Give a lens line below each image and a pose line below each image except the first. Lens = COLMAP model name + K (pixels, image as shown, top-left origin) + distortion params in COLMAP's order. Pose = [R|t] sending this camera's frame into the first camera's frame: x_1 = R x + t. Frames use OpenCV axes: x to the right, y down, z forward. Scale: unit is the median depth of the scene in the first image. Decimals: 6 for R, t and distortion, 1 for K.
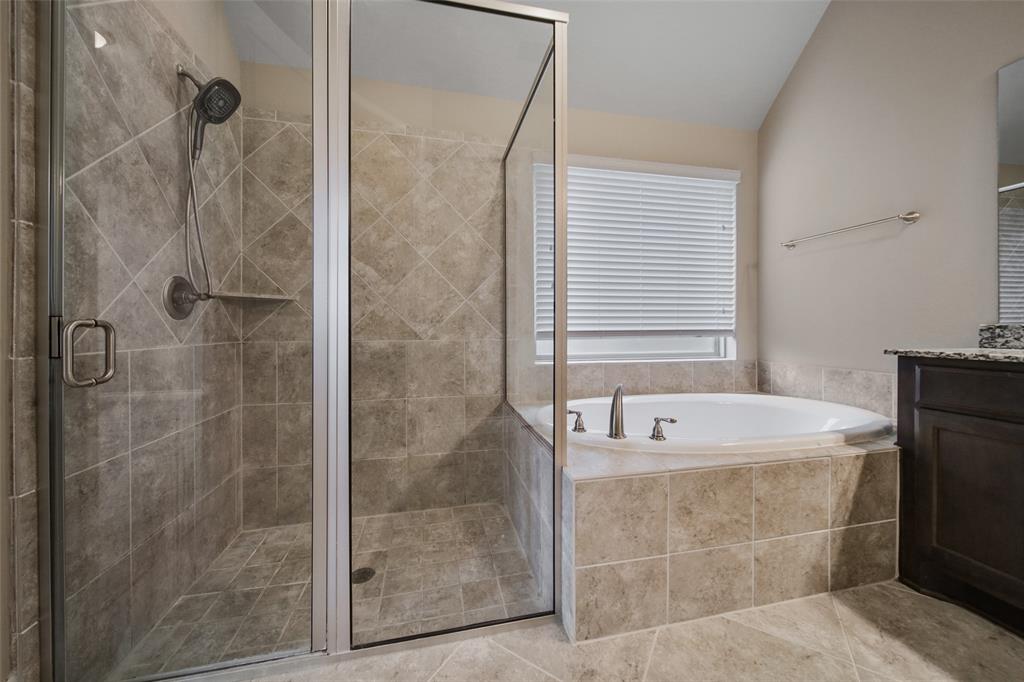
lens RADIAL K [[364.6, 0, 502.1], [0, 364.6, 329.3], [0, 0, 1]] dist [0.000224, -0.000577]
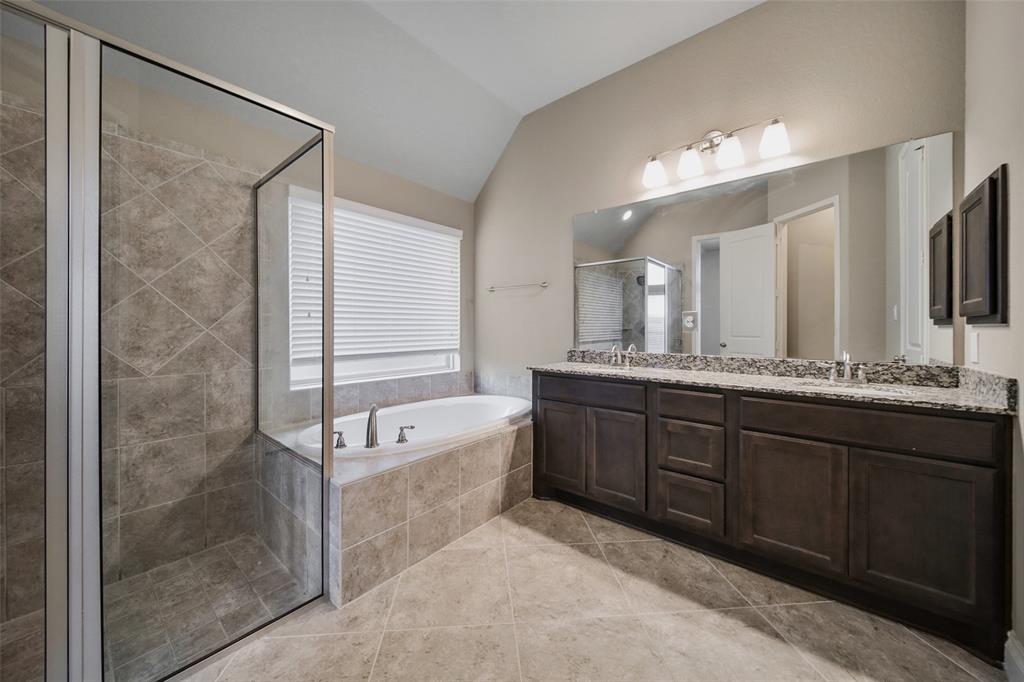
lens RADIAL K [[364.6, 0, 505.6], [0, 364.6, 333.1], [0, 0, 1]] dist [0.000224, -0.000577]
pose [[0.785142, 0.000617, 0.619315, -0.098458], [0.001168, 0.999996, -0.002476, -0.088340], [-0.619314, 0.002668, 0.785139, -0.268068]]
